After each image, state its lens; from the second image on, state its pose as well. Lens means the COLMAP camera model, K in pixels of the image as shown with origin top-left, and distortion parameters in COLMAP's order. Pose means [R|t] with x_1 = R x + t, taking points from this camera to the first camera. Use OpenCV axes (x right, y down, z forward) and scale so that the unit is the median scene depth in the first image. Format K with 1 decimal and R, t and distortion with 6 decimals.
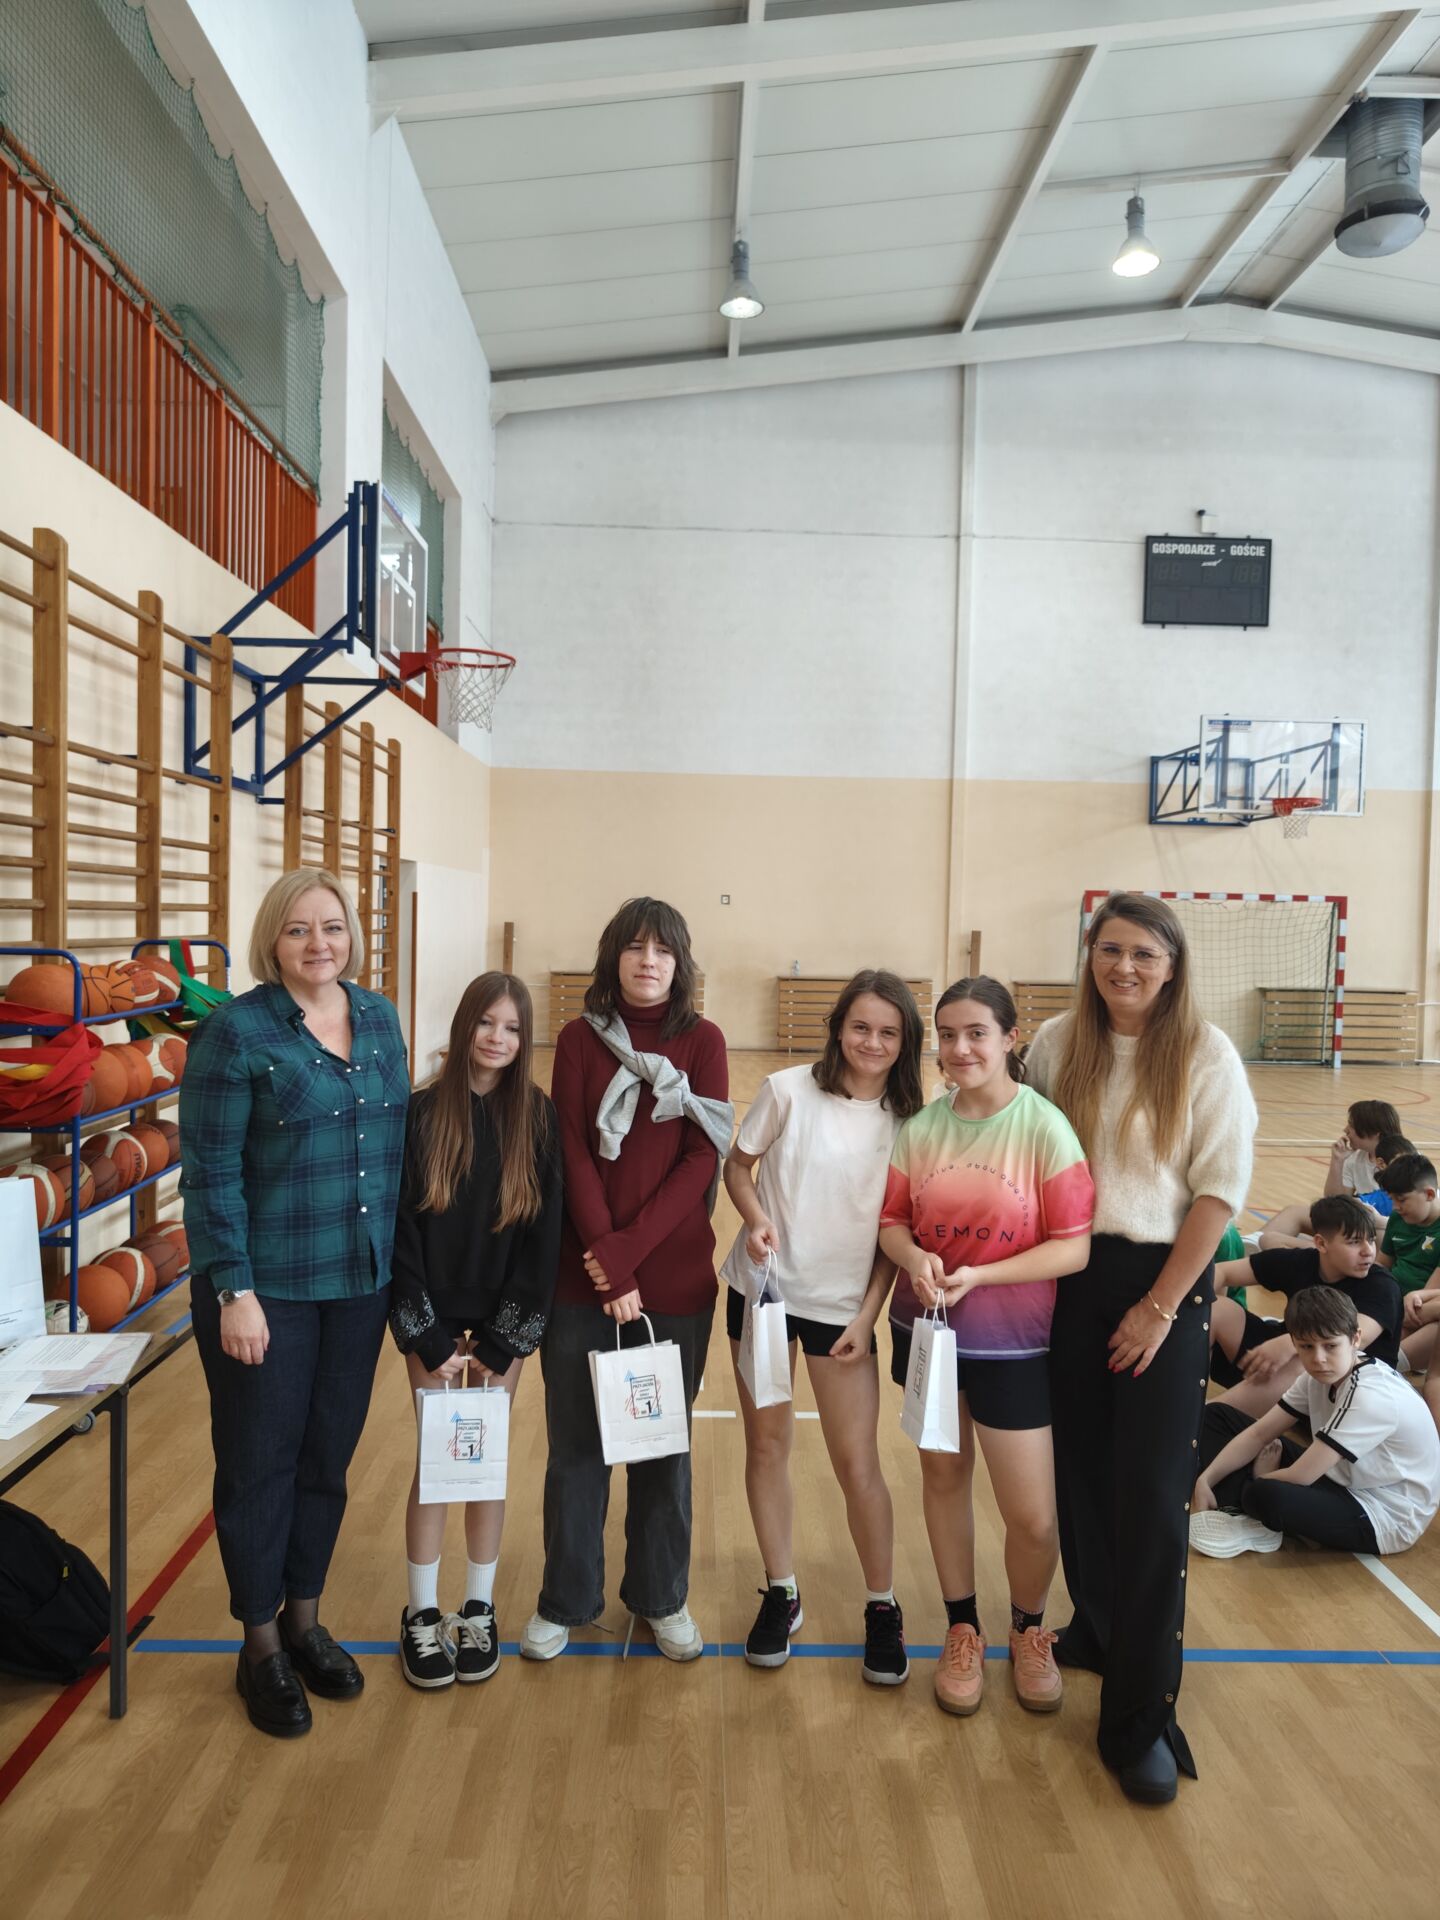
lens RADIAL K [[1367.7, 0, 738.2], [0, 1367.7, 966.3], [0, 0, 1]] dist [0.002616, 0.013283]
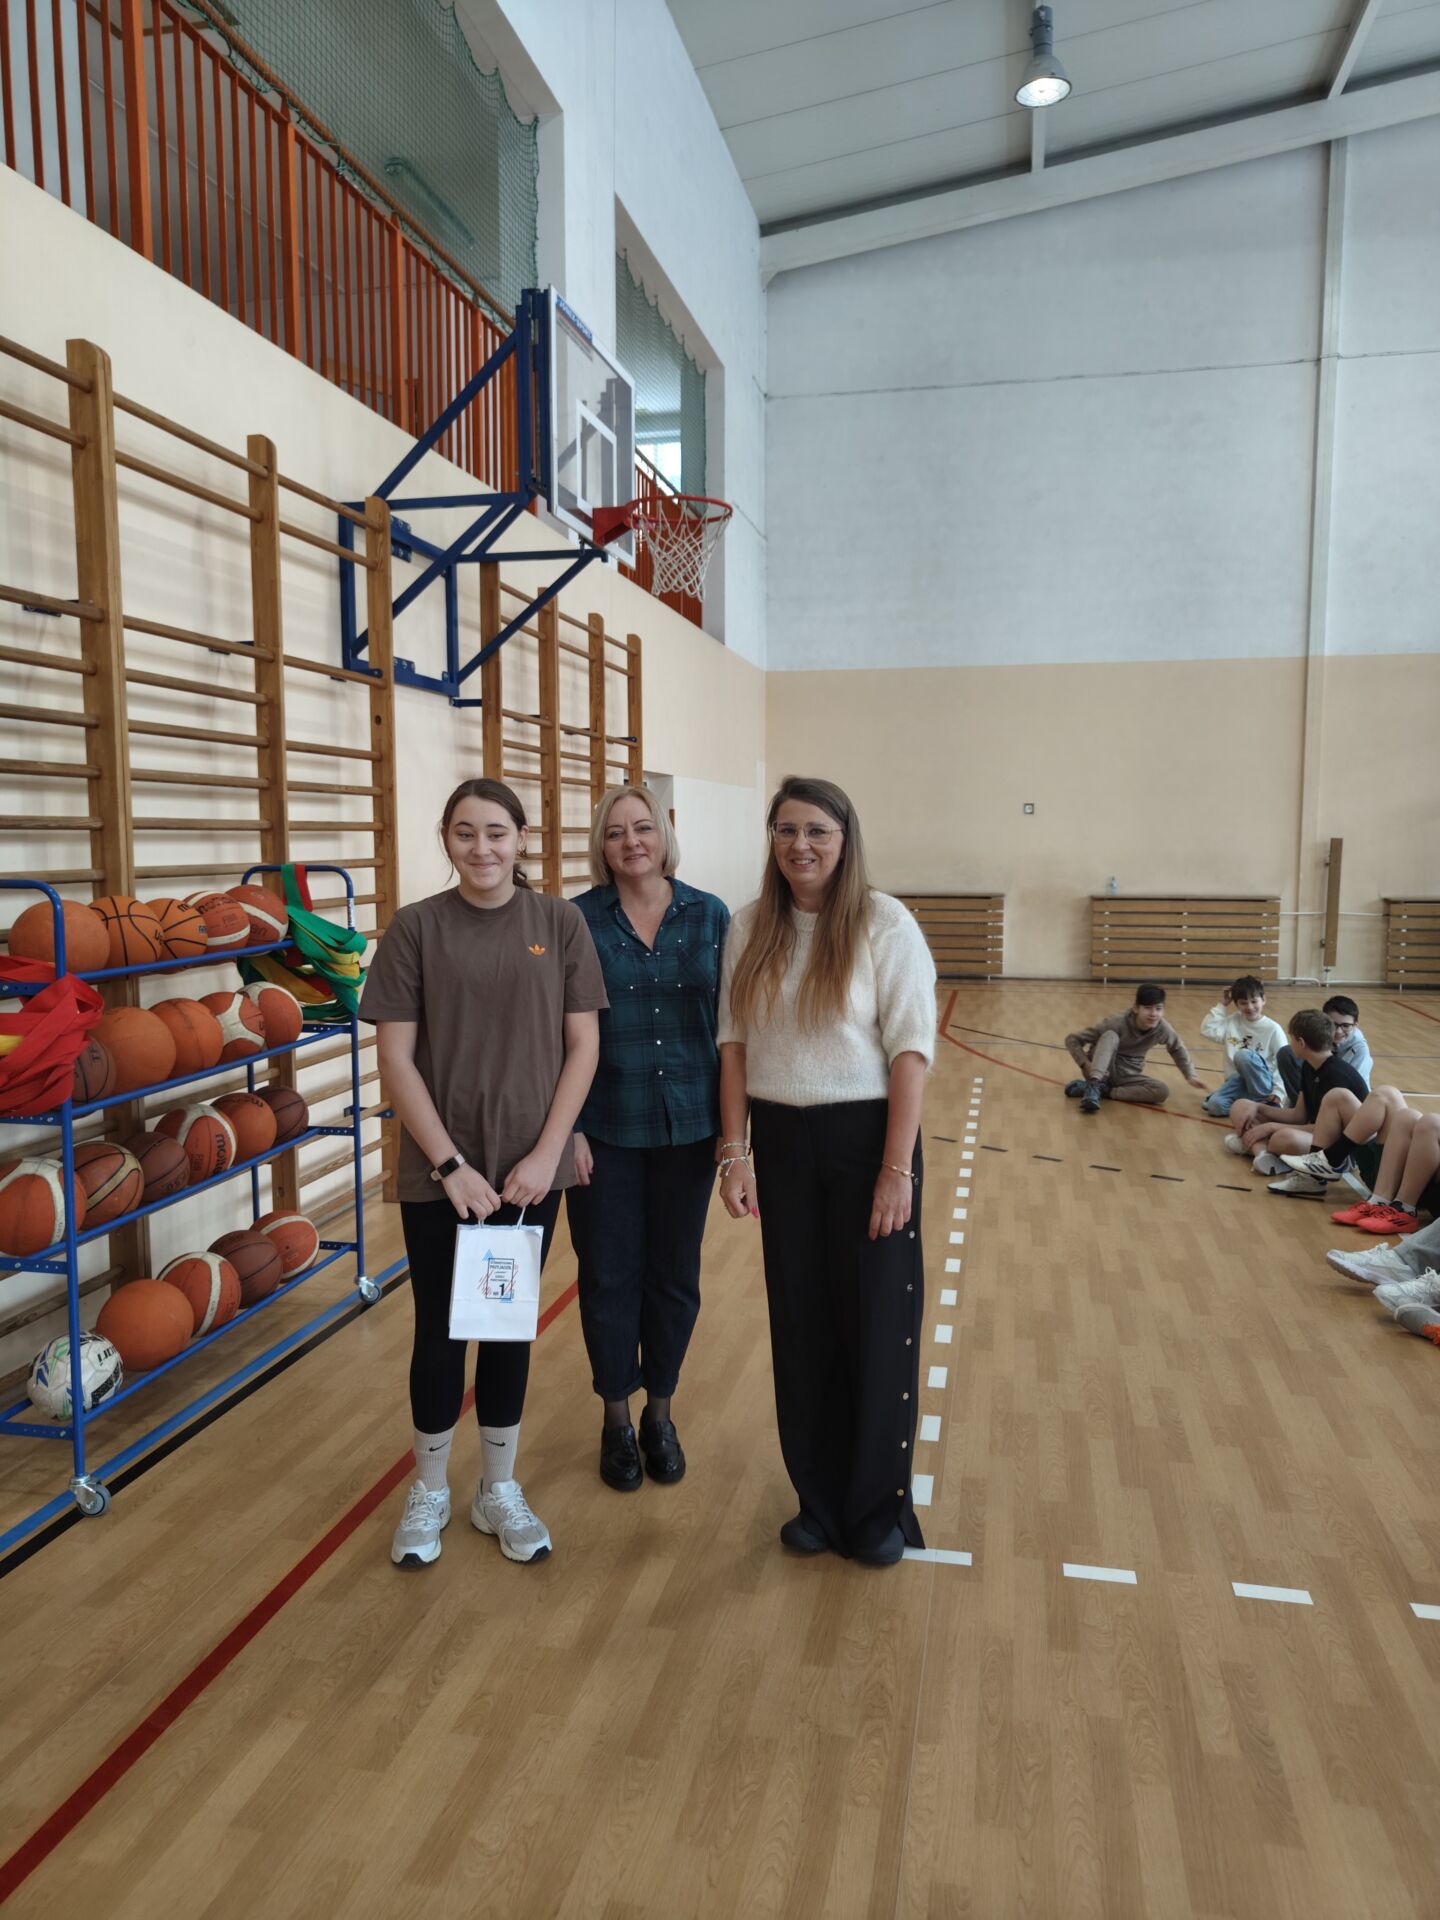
lens RADIAL K [[1367.7, 0, 721.6], [0, 1367.7, 963.0], [0, 0, 1]] dist [0.002616, 0.013283]
pose [[0.970378, -0.000319, -0.241590, 0.013058], [0.013910, 0.998414, 0.054554, -0.000779], [0.241190, -0.056299, 0.968844, 0.106856]]
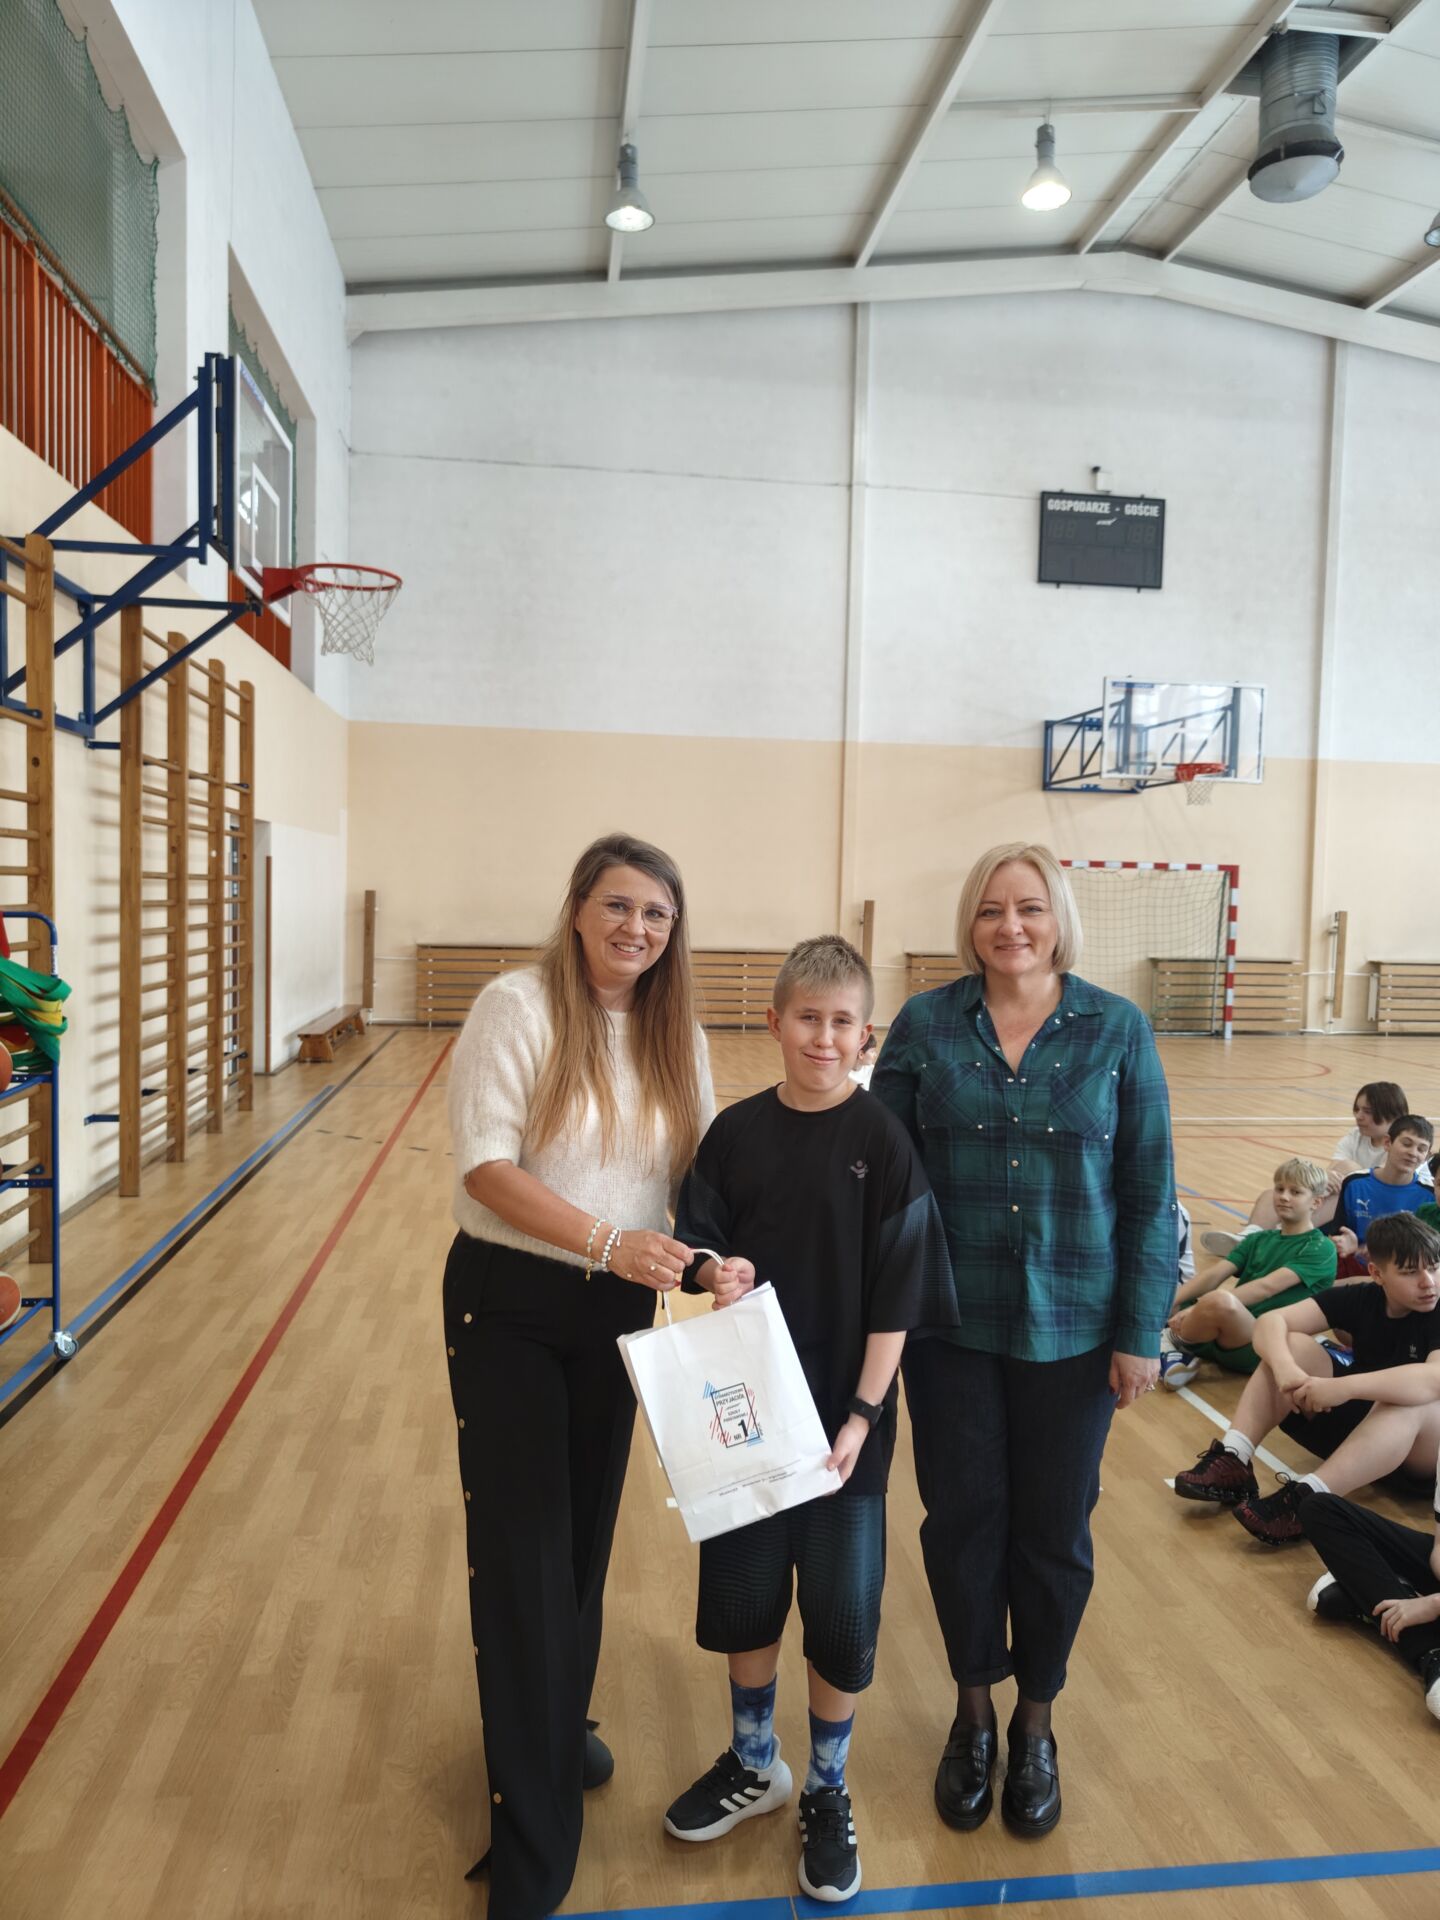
lens RADIAL K [[1367.7, 0, 739.5], [0, 1367.7, 965.5], [0, 0, 1]] dist [0.002616, 0.013283]
pose [[0.994015, -0.004922, 0.109131, -0.025018], [0.002532, 0.999754, 0.022027, -0.001619], [-0.109212, -0.021619, 0.993783, 0.064931]]
